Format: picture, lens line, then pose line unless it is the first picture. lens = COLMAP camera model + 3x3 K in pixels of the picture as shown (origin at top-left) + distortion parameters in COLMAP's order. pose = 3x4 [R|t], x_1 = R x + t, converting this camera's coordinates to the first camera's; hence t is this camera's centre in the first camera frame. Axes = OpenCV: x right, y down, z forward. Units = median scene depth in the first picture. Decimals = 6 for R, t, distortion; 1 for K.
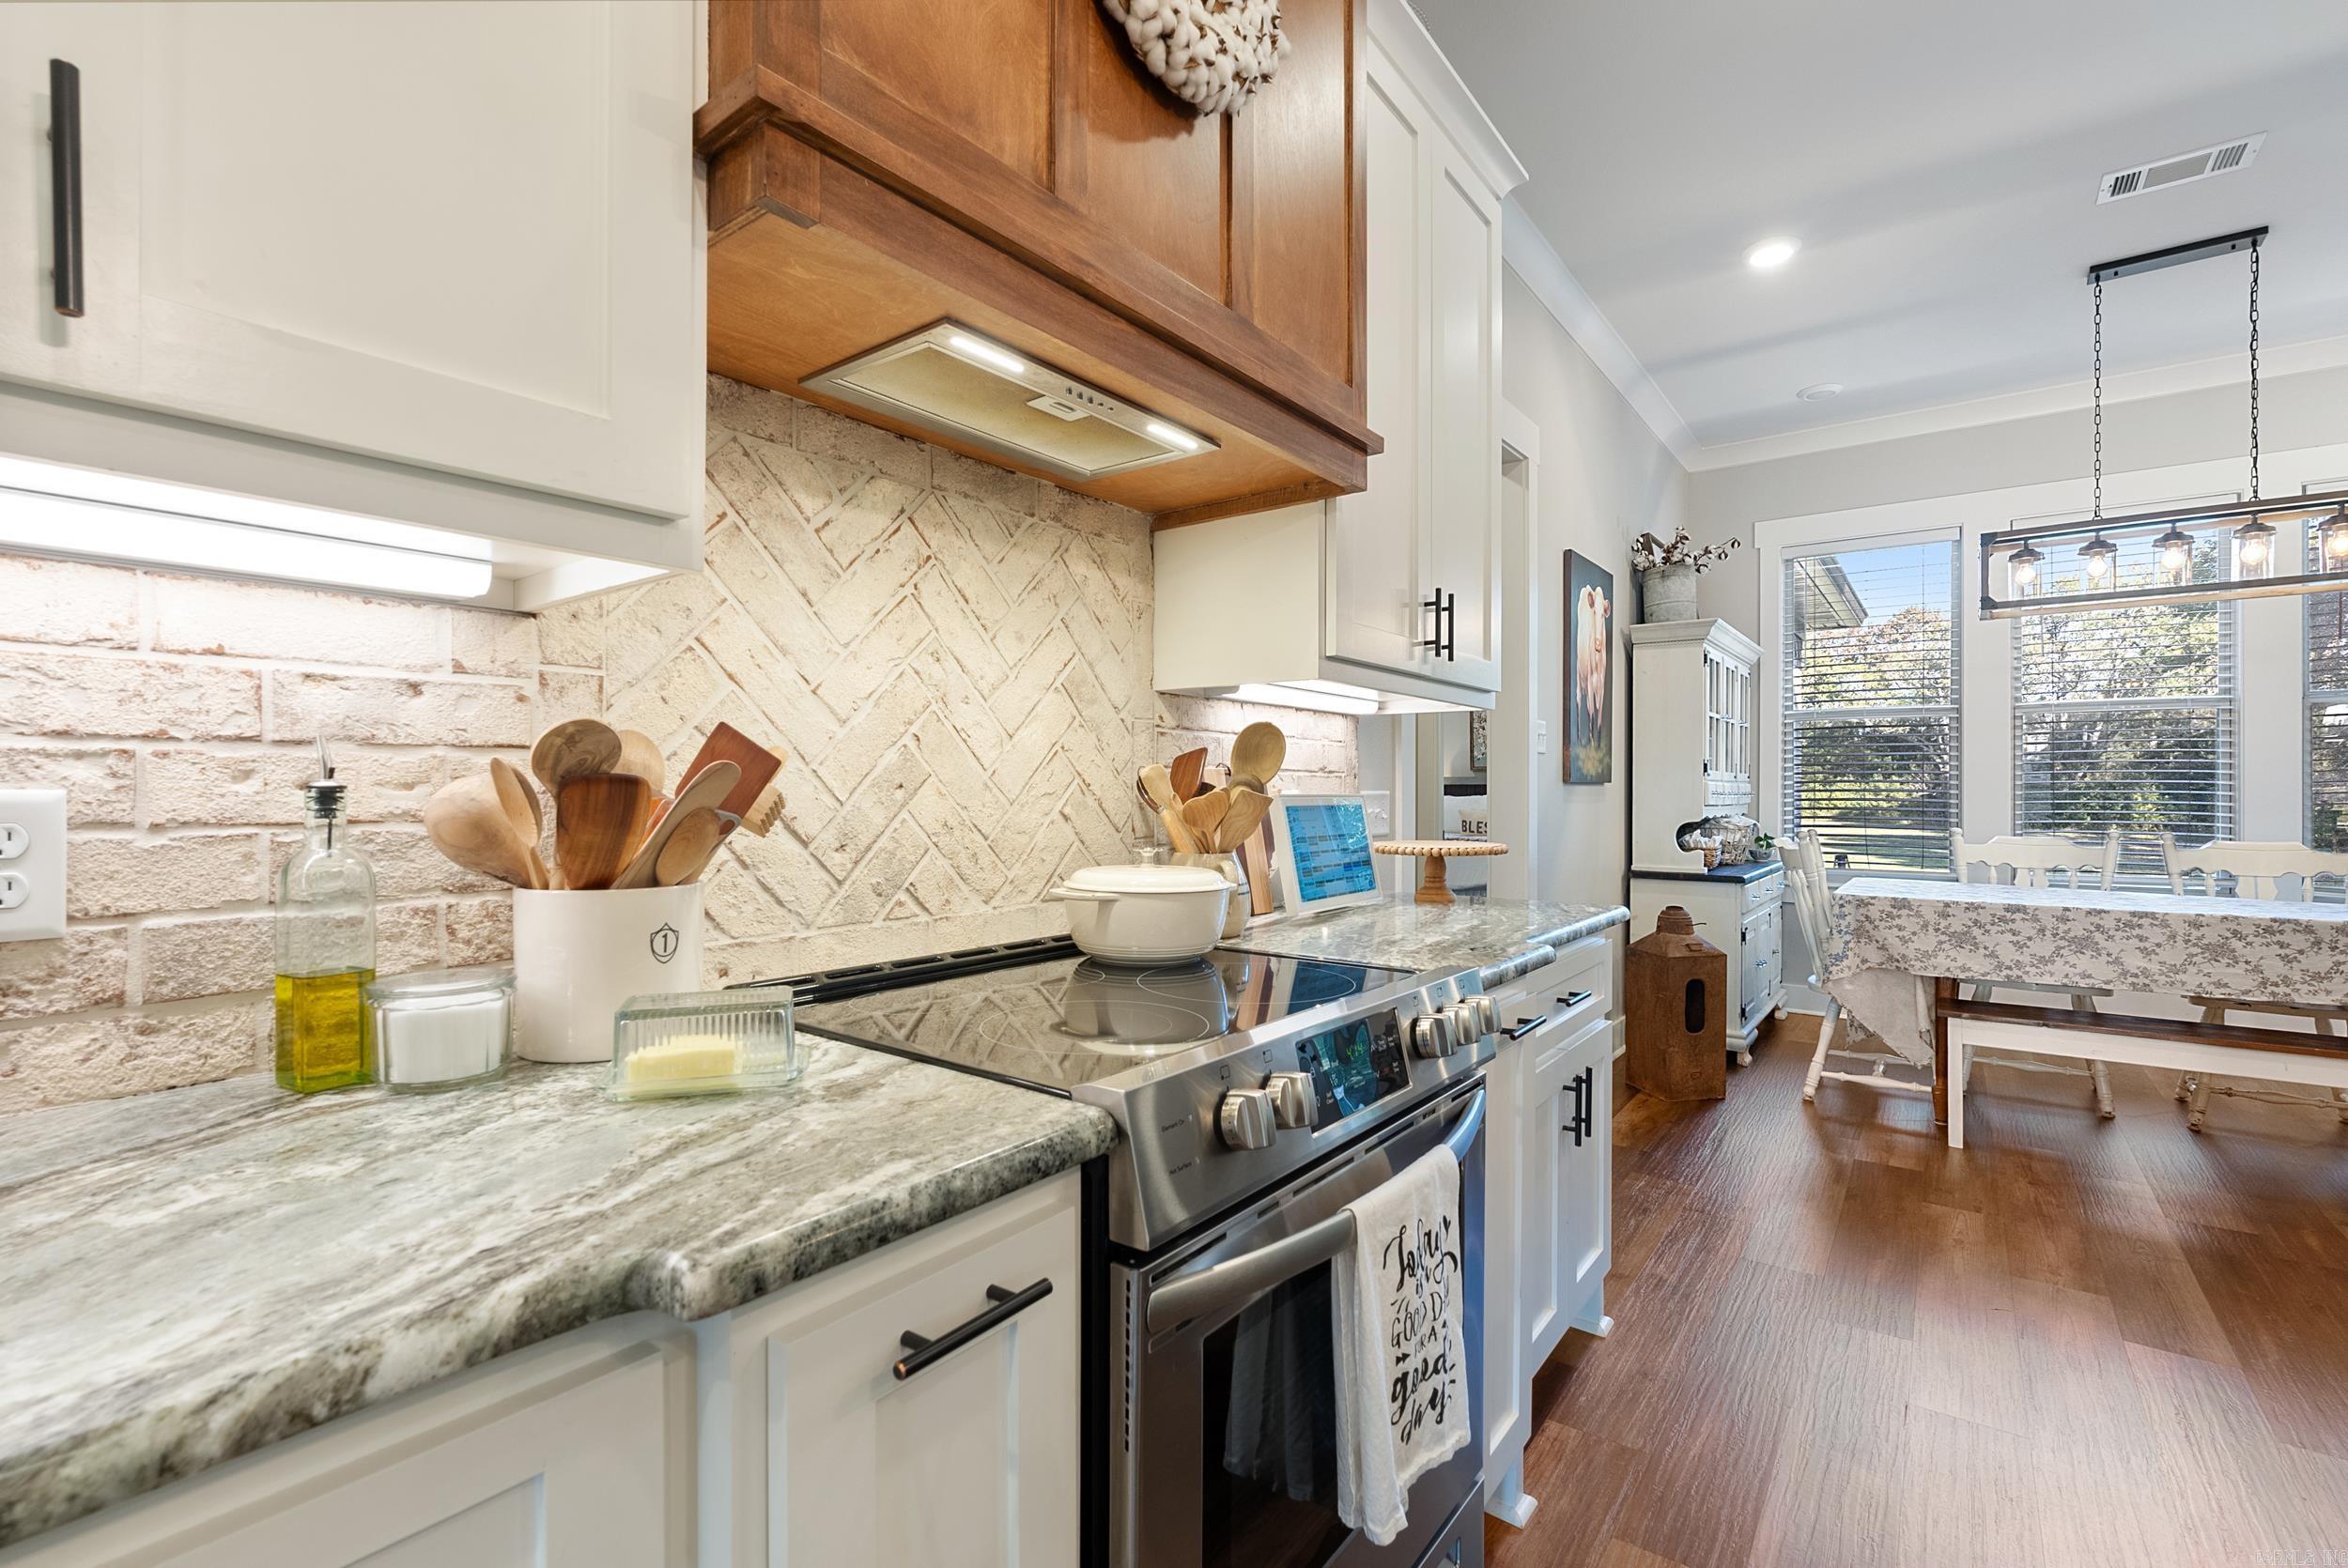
lens RADIAL K [[1033.2, 0, 1174.7], [0, 1033.2, 793.3], [0, 0, 1]] dist [-0.006434, 0.000674]
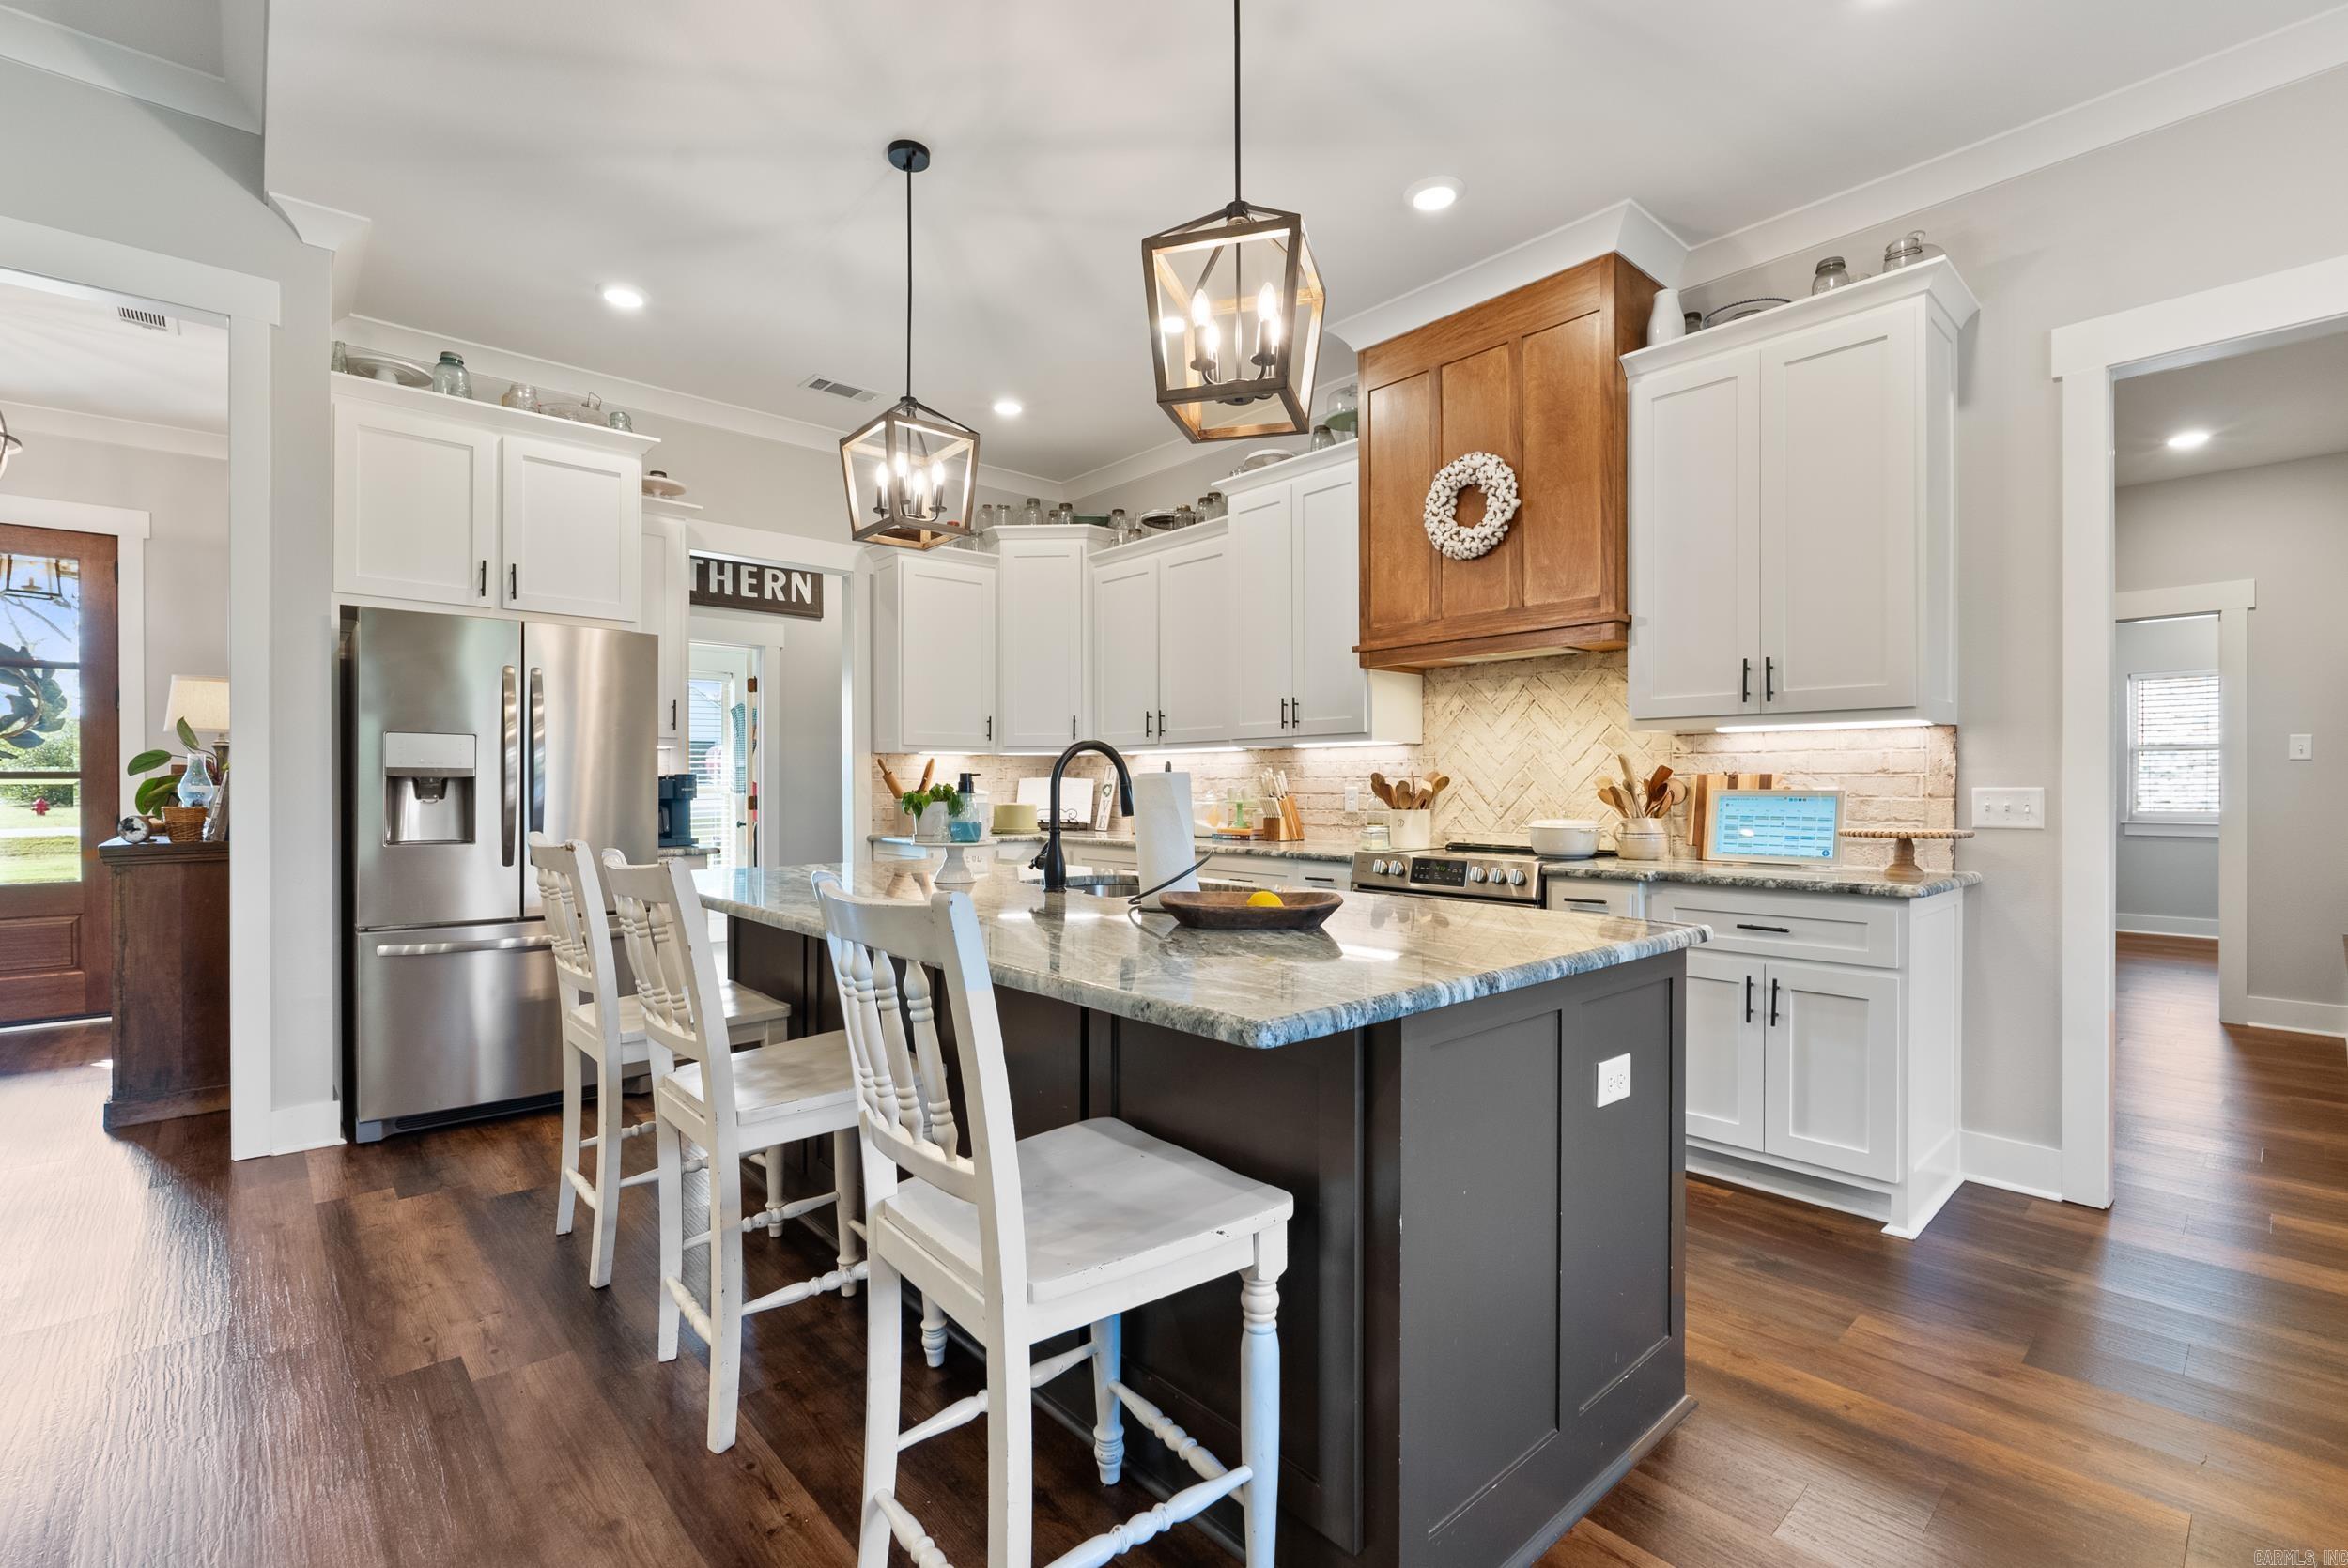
lens RADIAL K [[1033.2, 0, 1177.2], [0, 1033.2, 790.8], [0, 0, 1]] dist [-0.006434, 0.000674]
pose [[-0.182387, 0.005940, -0.983209, 1.330170], [-0.001857, 0.999978, 0.006386, -0.004918], [0.983225, 0.002991, -0.182372, 0.297661]]
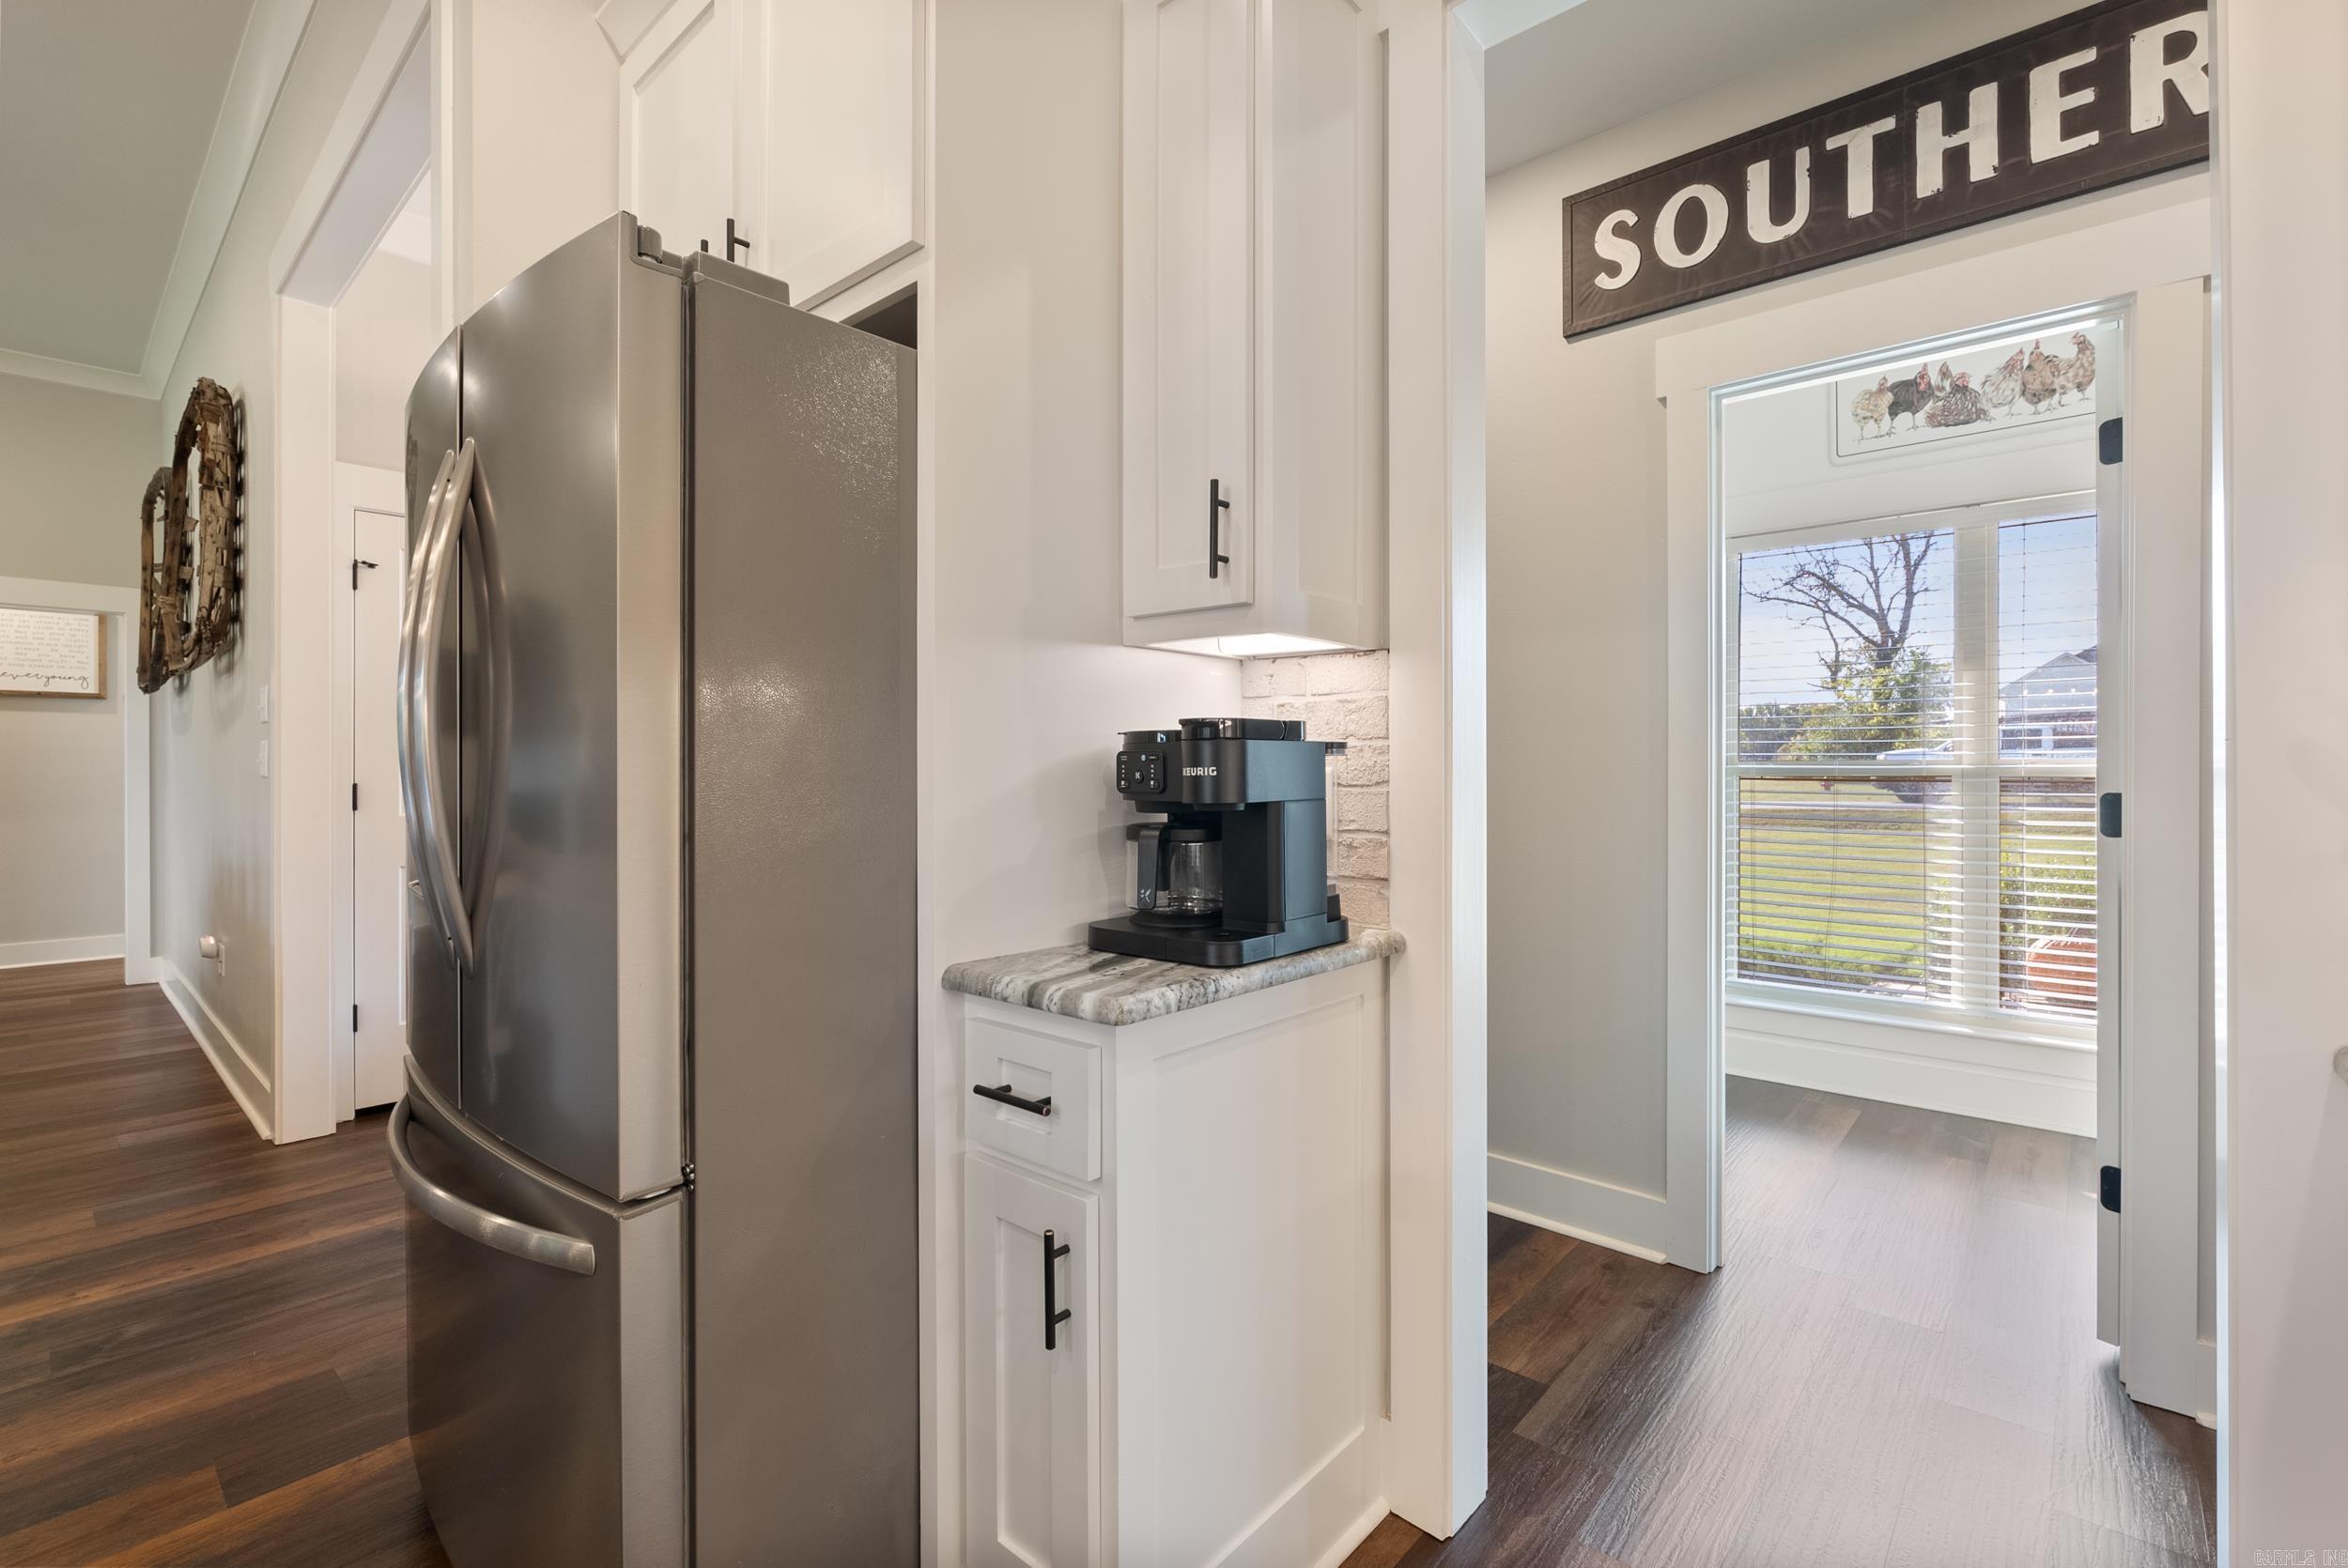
lens RADIAL K [[1033.2, 0, 1177.7], [0, 1033.2, 770.2], [0, 0, 1]] dist [-0.006434, 0.000674]
pose [[-0.997303, 0.001225, 0.073385, -0.084150], [0.001677, 0.999980, 0.006102, 0.000637], [-0.073376, 0.006208, -0.997285, -0.258002]]
